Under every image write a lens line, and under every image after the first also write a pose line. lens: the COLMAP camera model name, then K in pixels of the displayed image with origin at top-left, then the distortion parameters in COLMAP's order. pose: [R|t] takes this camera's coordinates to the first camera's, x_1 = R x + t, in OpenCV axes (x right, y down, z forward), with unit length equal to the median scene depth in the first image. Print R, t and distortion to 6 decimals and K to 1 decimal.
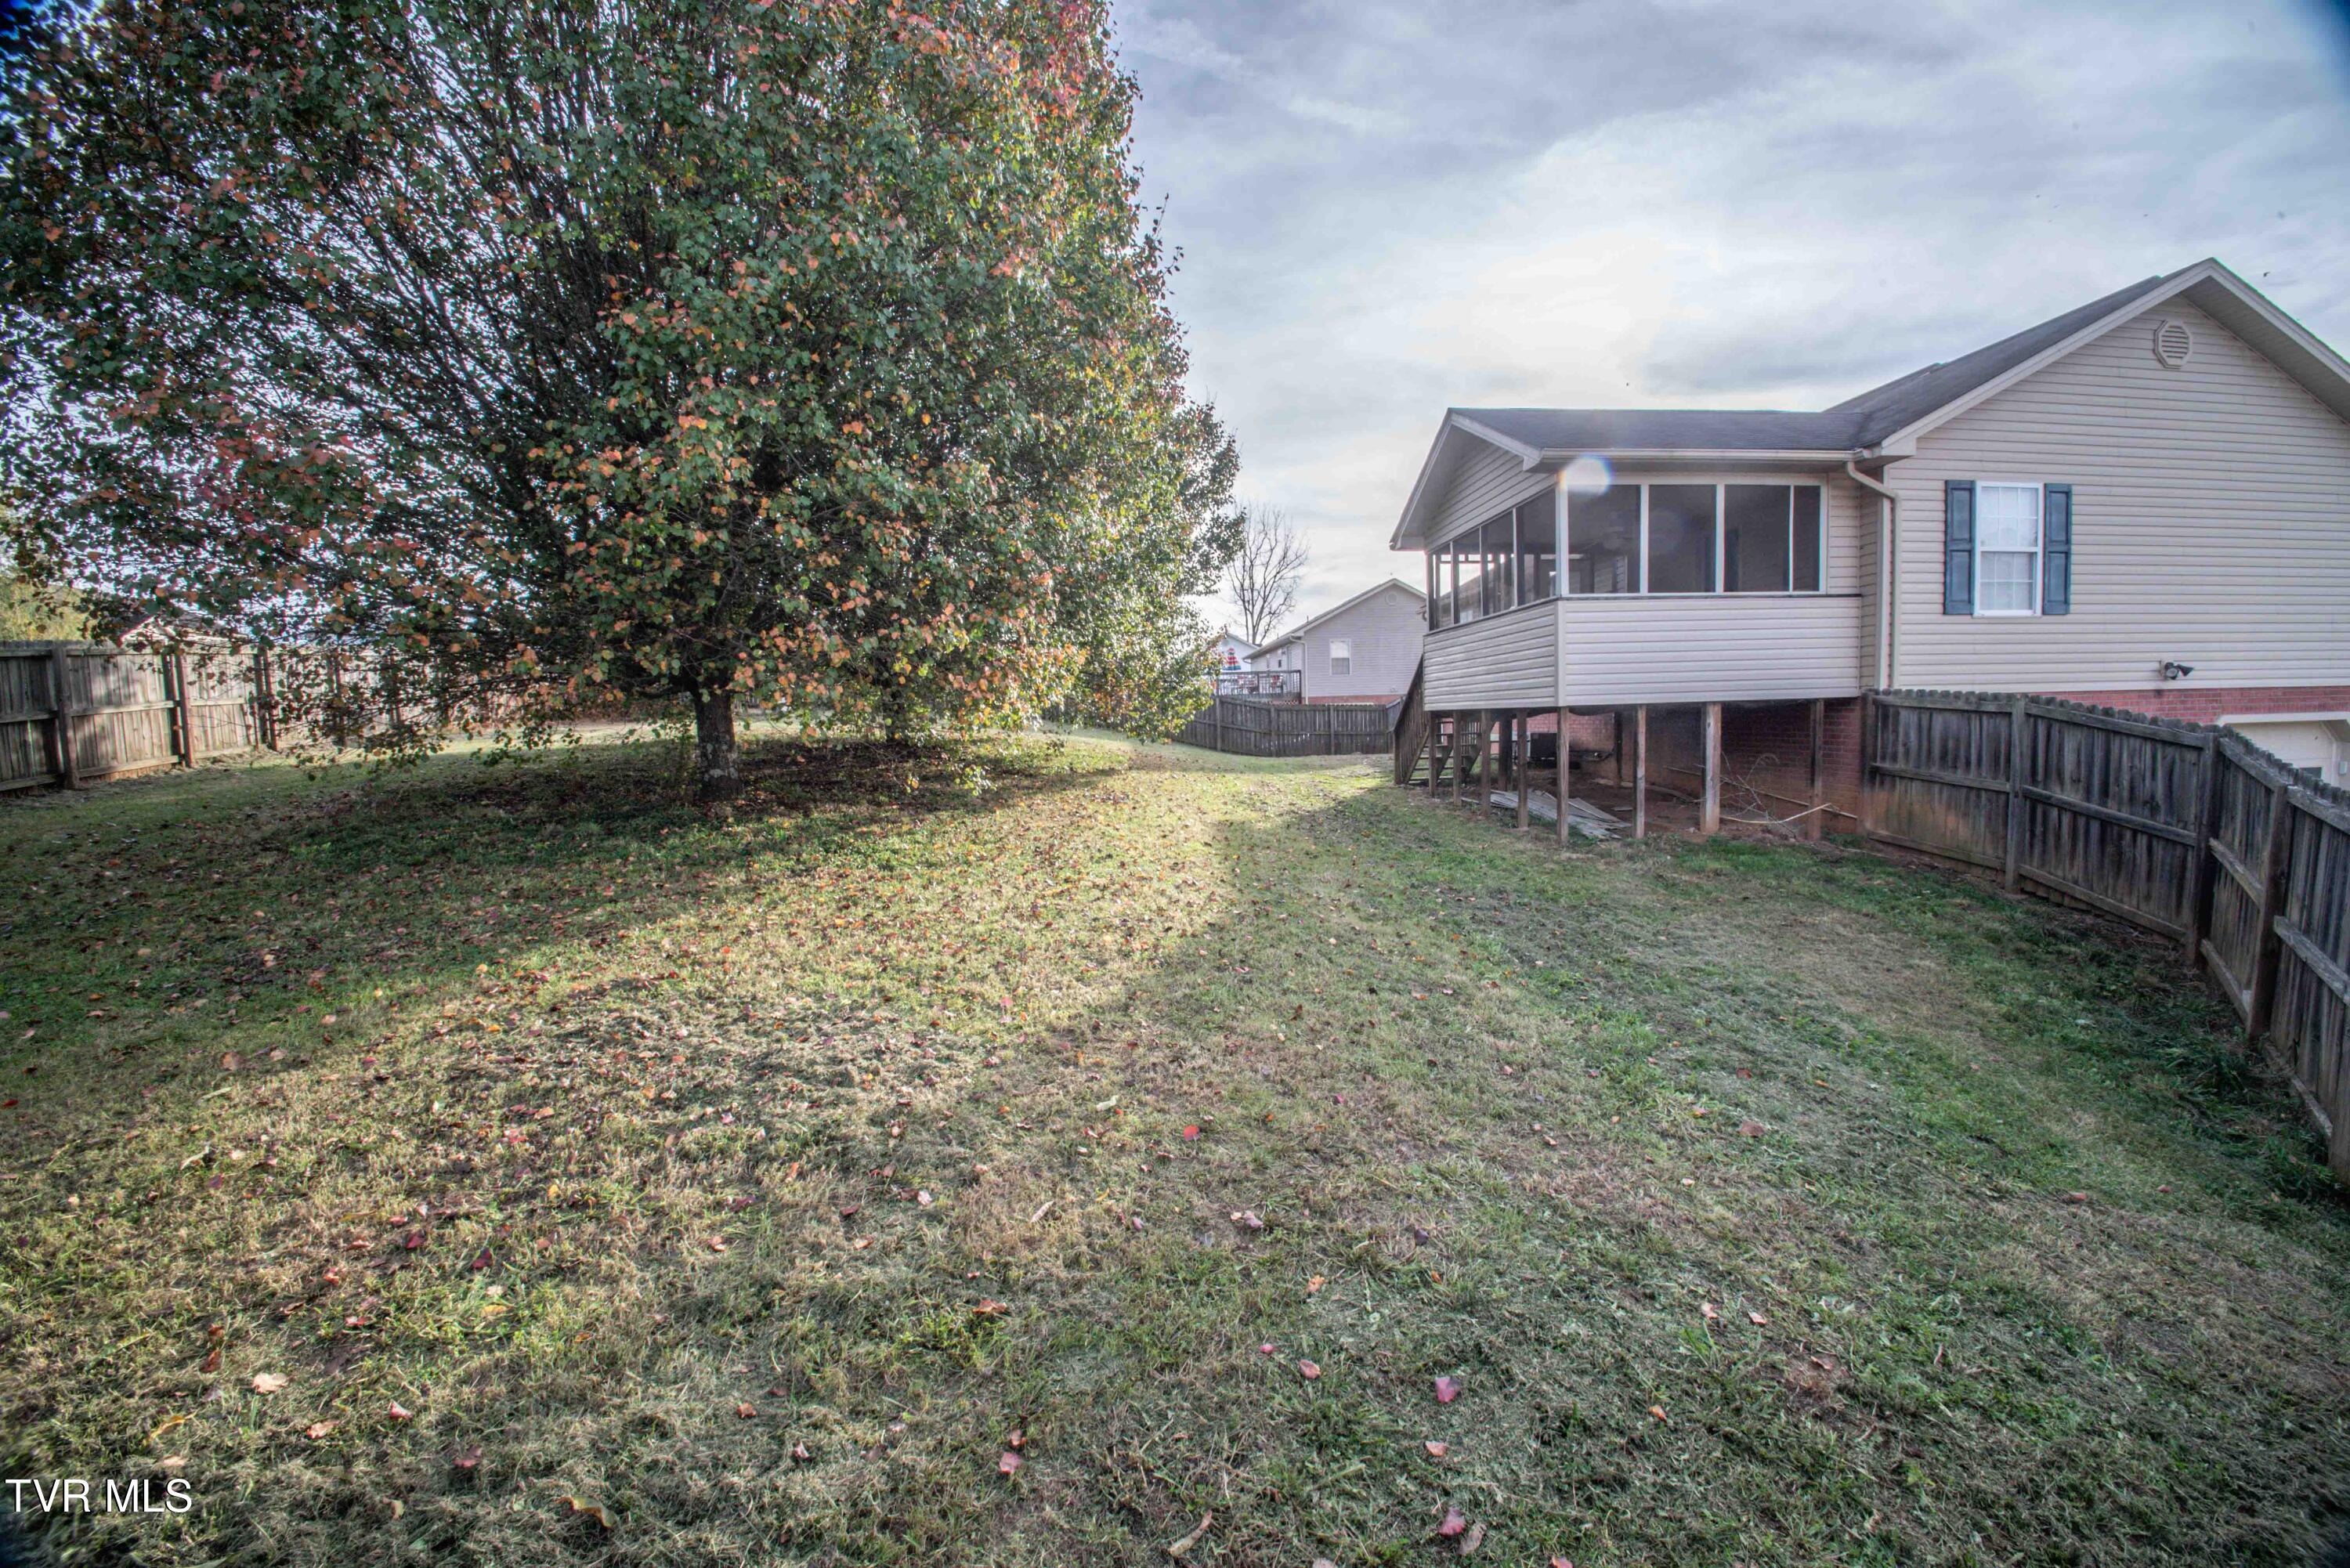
lens RADIAL K [[911.0, 0, 1173.7], [0, 911.0, 767.9], [0, 0, 1]] dist [-0.041503, -0.000073]
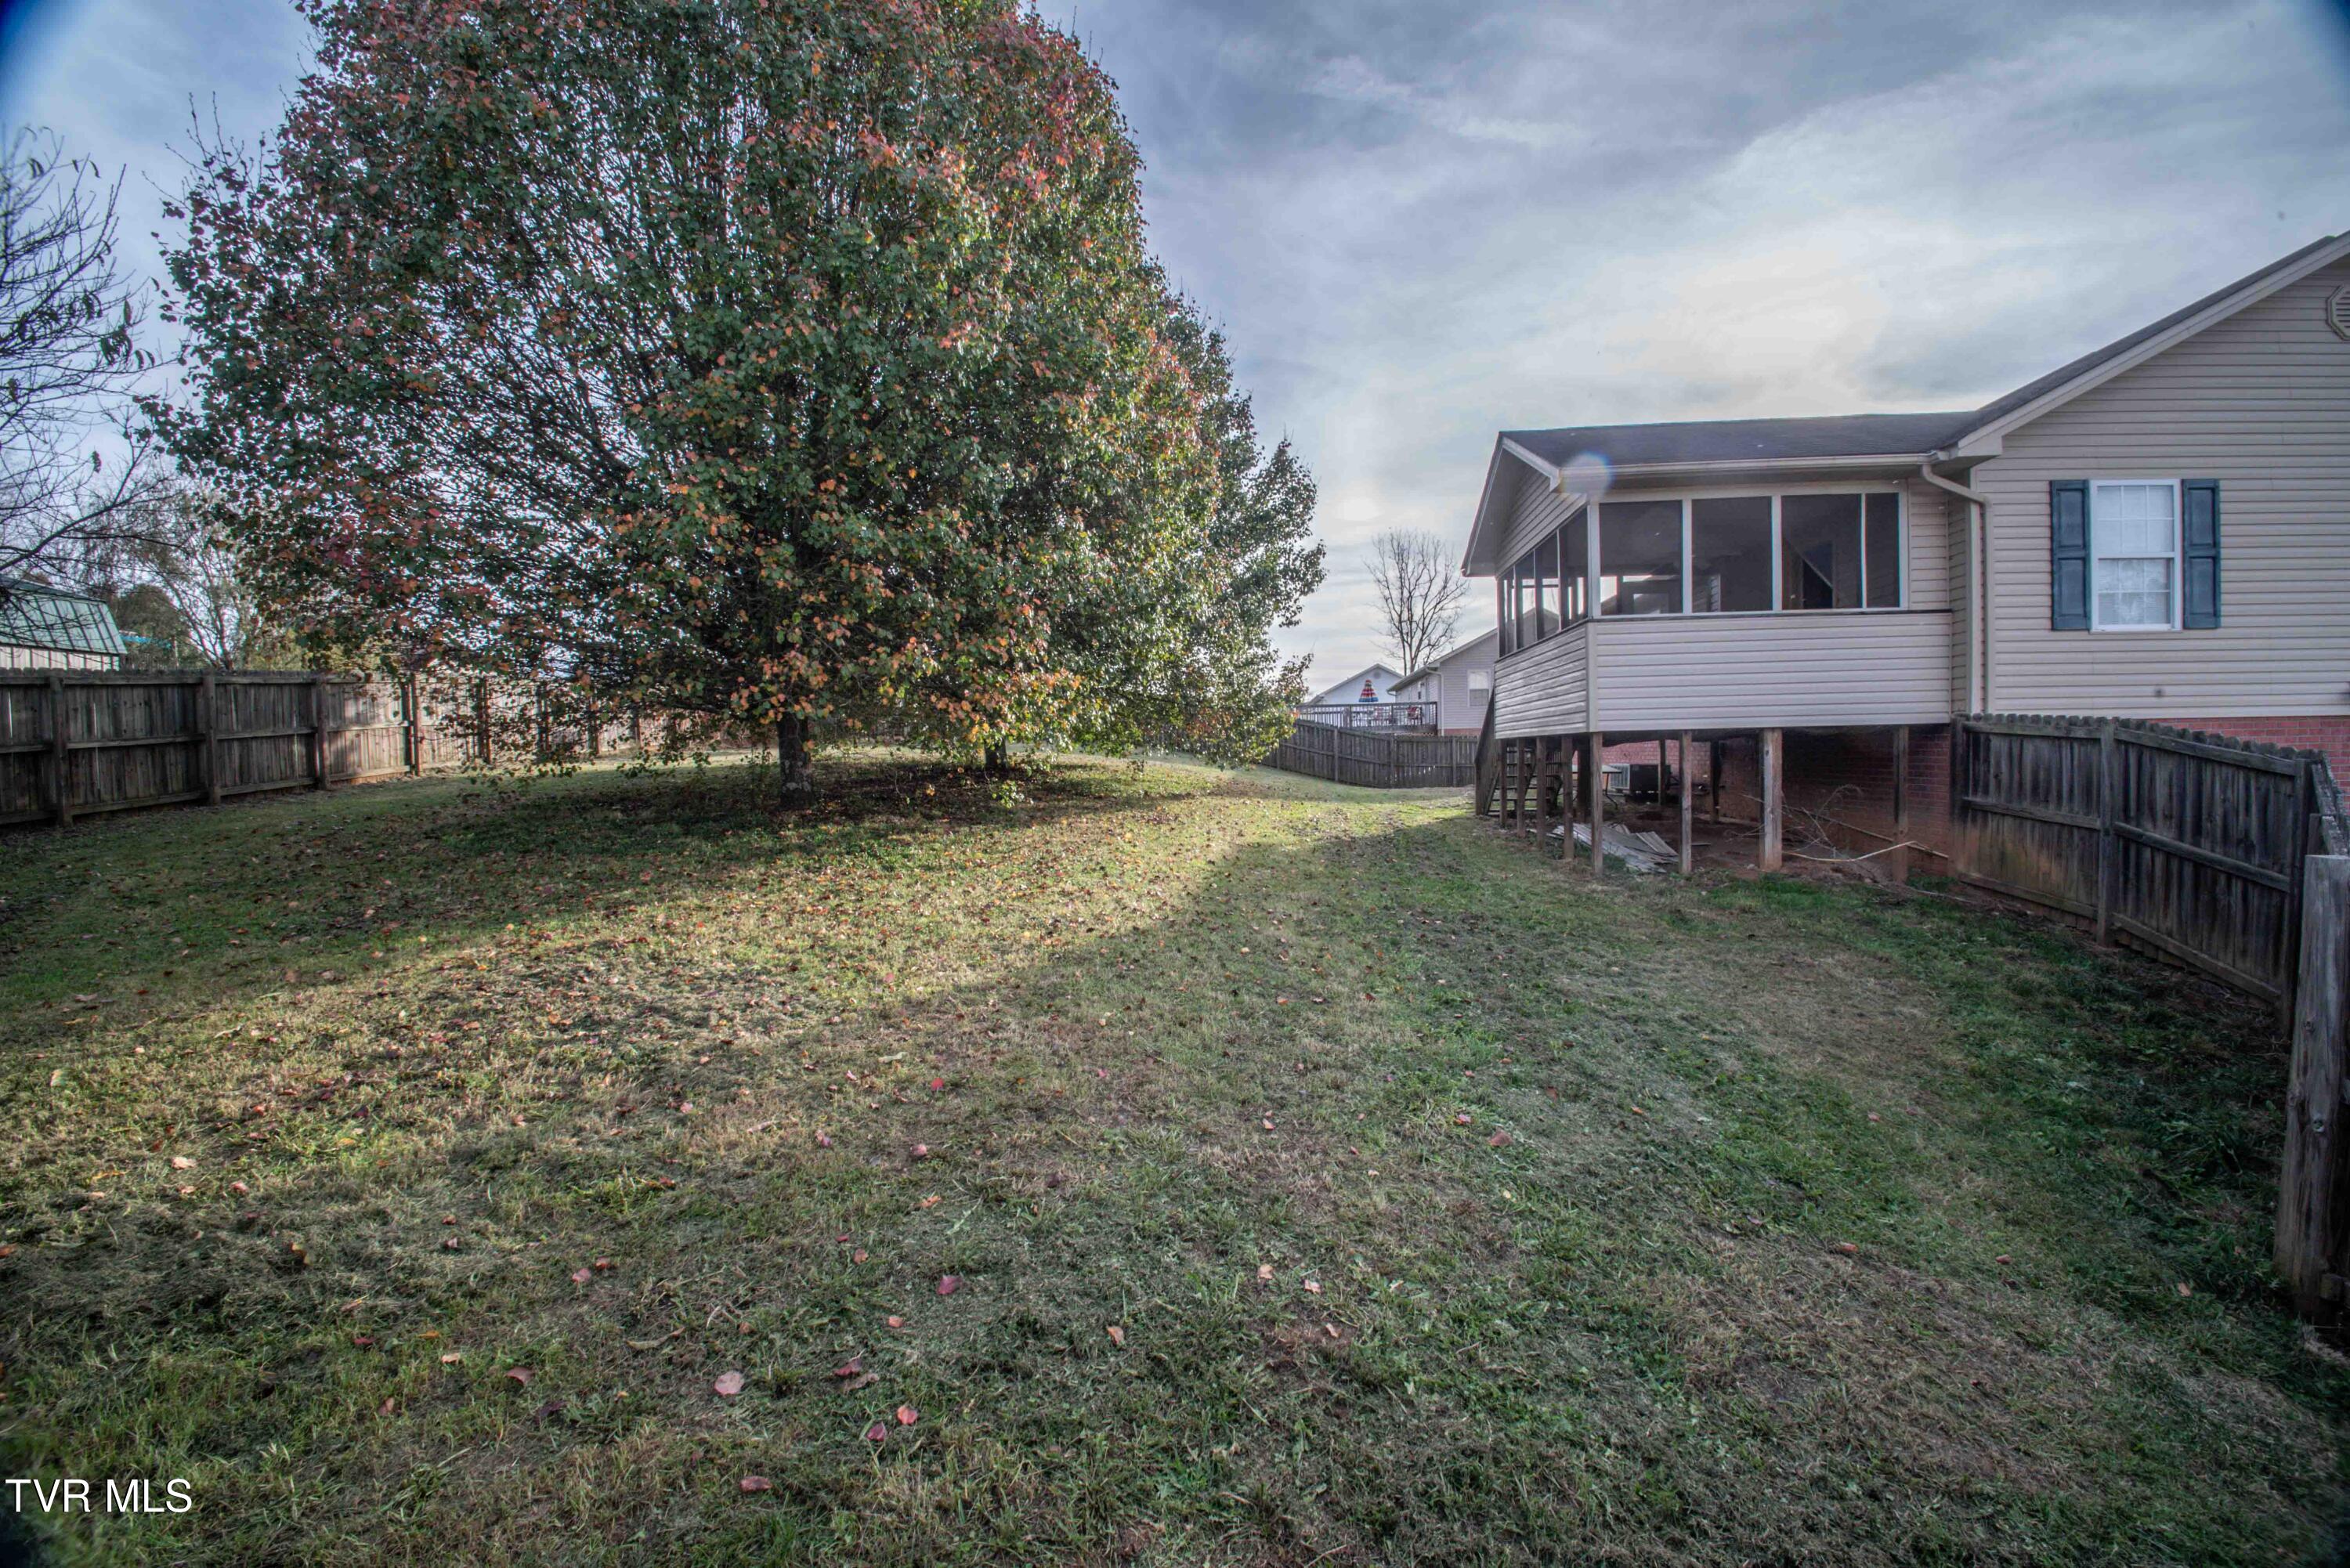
lens RADIAL K [[911.0, 0, 1175.7], [0, 911.0, 774.2], [0, 0, 1]] dist [-0.041503, -0.000073]
pose [[0.980684, 0.013988, -0.195096, 0.183284], [-0.019717, 0.999429, -0.027455, 0.011936], [0.194601, 0.030772, 0.980400, -0.027201]]
